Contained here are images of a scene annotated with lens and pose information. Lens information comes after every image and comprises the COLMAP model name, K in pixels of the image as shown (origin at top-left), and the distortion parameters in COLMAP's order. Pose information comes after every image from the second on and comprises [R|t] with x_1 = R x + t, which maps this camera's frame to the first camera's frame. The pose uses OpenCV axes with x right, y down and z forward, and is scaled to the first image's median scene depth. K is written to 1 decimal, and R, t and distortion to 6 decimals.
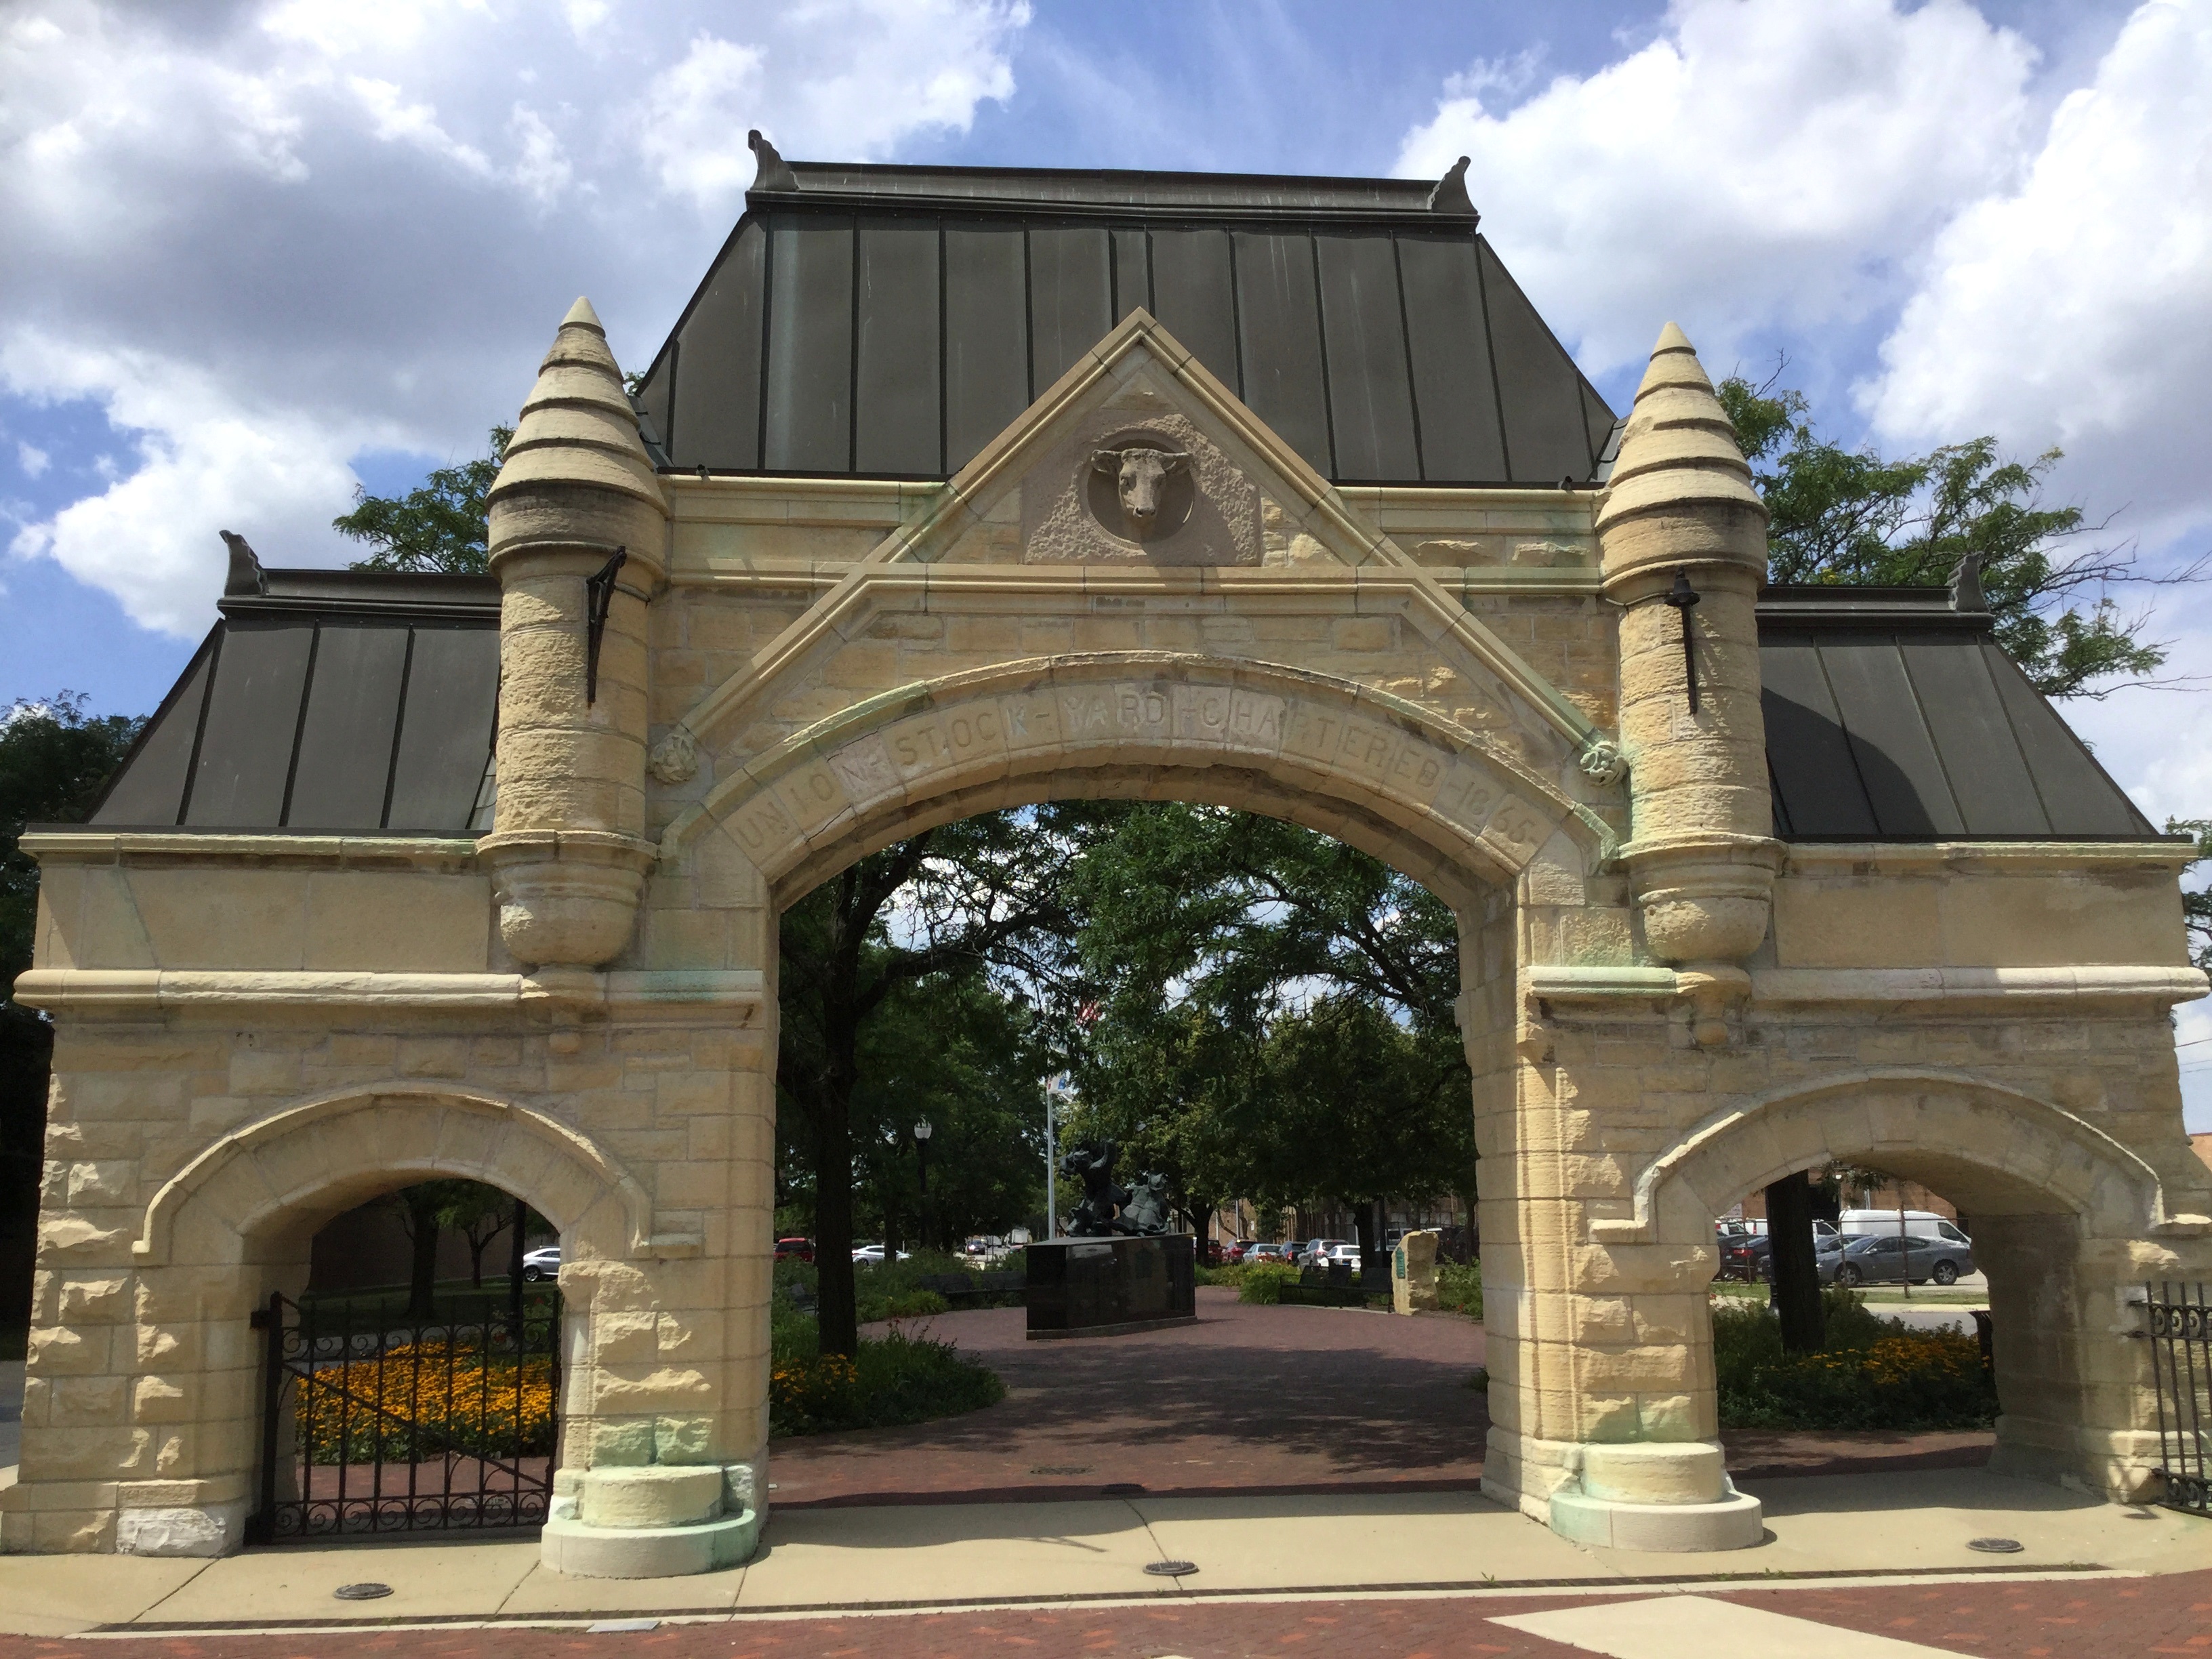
lens RADIAL K [[2049.2, 0, 1106.0], [0, 2049.2, 829.5], [0, 0, 1]] dist [0.117034, -0.241611]
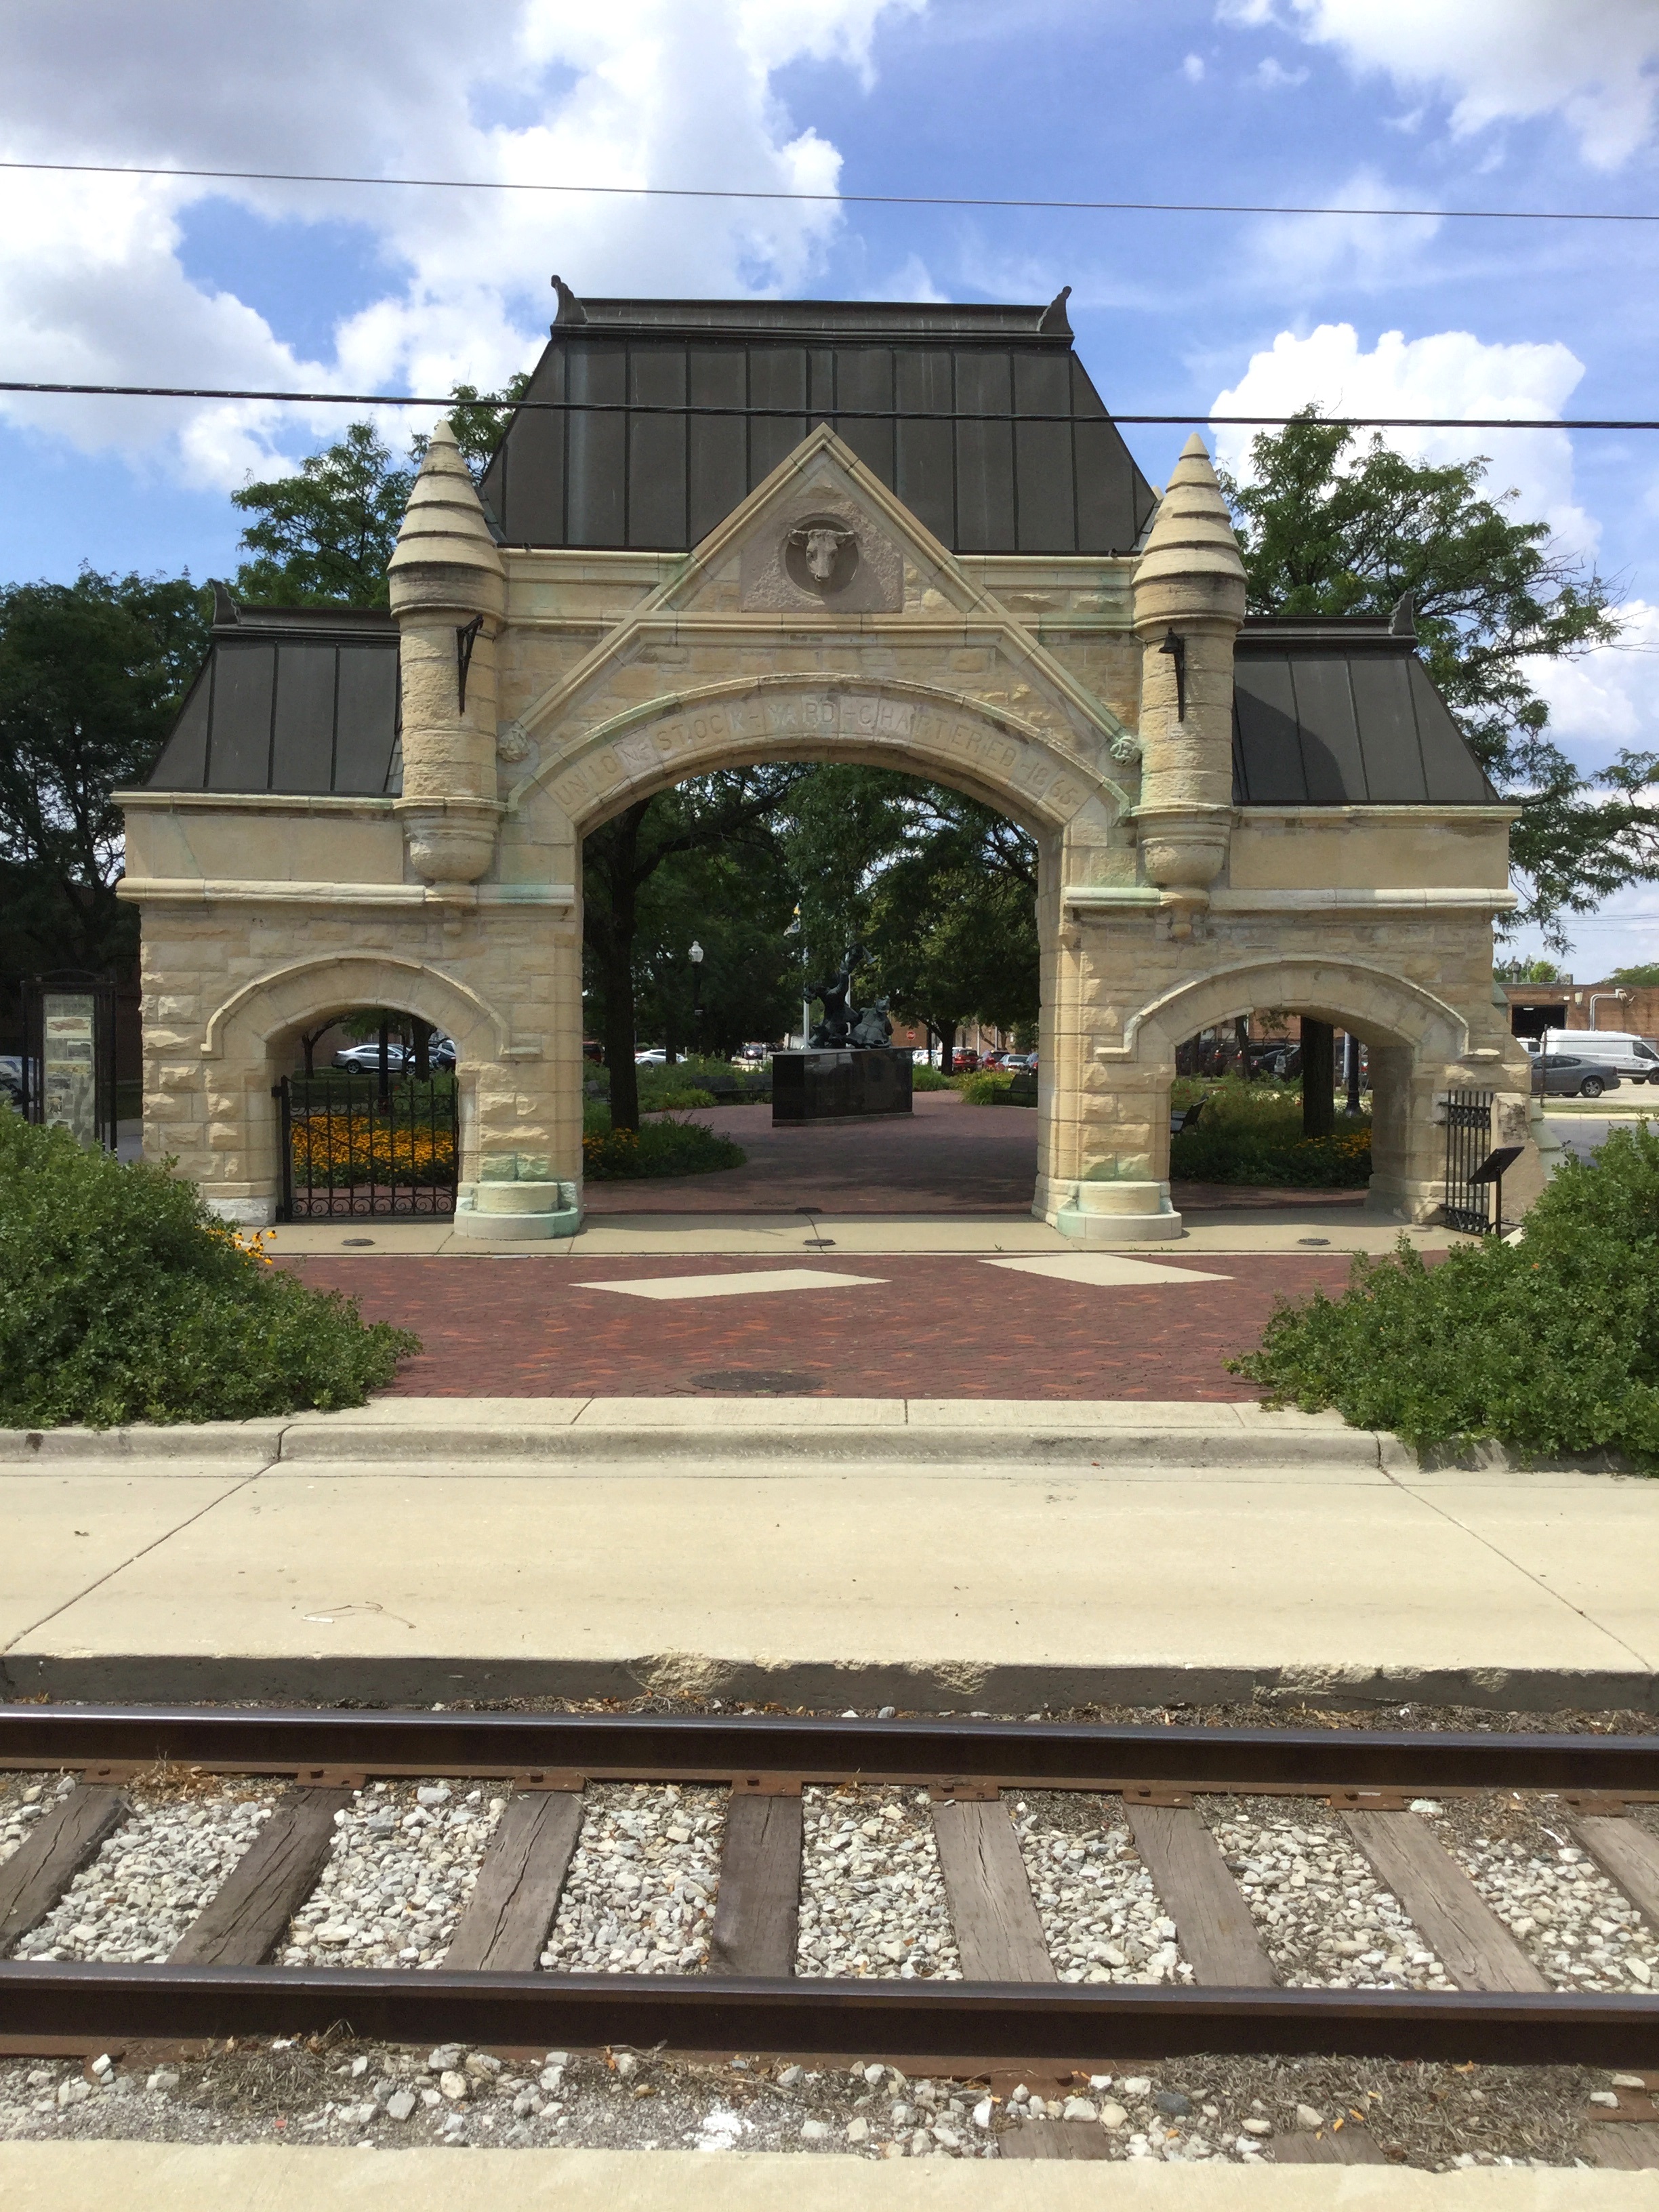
lens RADIAL K [[2049.2, 0, 829.5], [0, 2049.2, 1106.0], [0, 0, 1]] dist [0.117034, -0.241611]
pose [[0.999506, 0.018102, -0.025683, 0.069536], [-0.011901, 0.974569, 0.223773, -0.116047], [0.029081, -0.223357, 0.974303, -0.544913]]
